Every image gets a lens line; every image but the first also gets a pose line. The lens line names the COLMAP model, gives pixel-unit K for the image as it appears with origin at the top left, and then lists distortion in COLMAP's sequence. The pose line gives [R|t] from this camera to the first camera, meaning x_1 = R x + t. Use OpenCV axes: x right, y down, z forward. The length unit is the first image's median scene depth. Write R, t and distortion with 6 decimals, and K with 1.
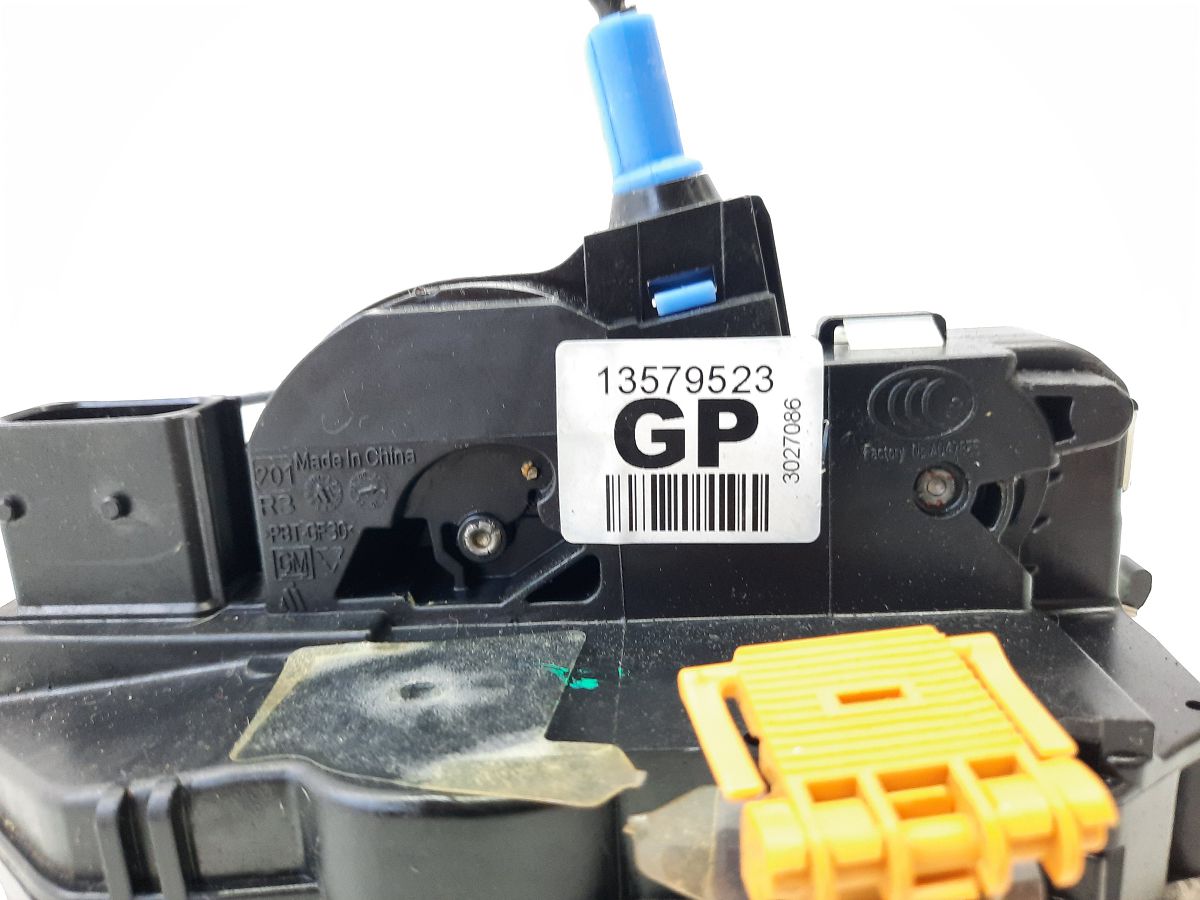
lens RADIAL K [[901.4, 0, 600.0], [0, 901.4, 450.0], [0, 0, 1]] dist [-0.028059, -0.002362]
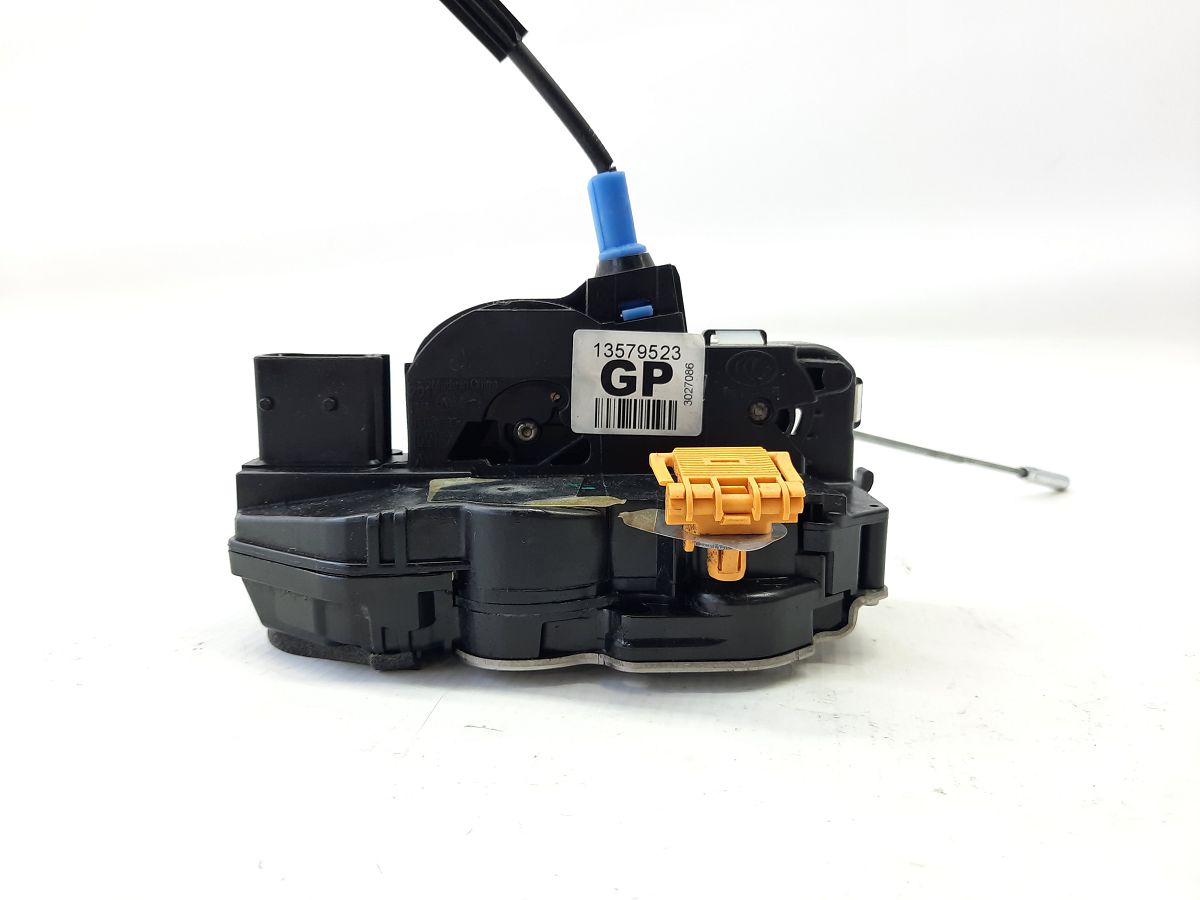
lens RADIAL K [[901.4, 0, 600.0], [0, 901.4, 450.0], [0, 0, 1]] dist [-0.028059, -0.002362]
pose [[0.991838, 0.041327, 0.120621, -0.218551], [-0.030760, 0.995628, -0.088193, 0.316225], [-0.123739, 0.083763, 0.988773, -0.945110]]
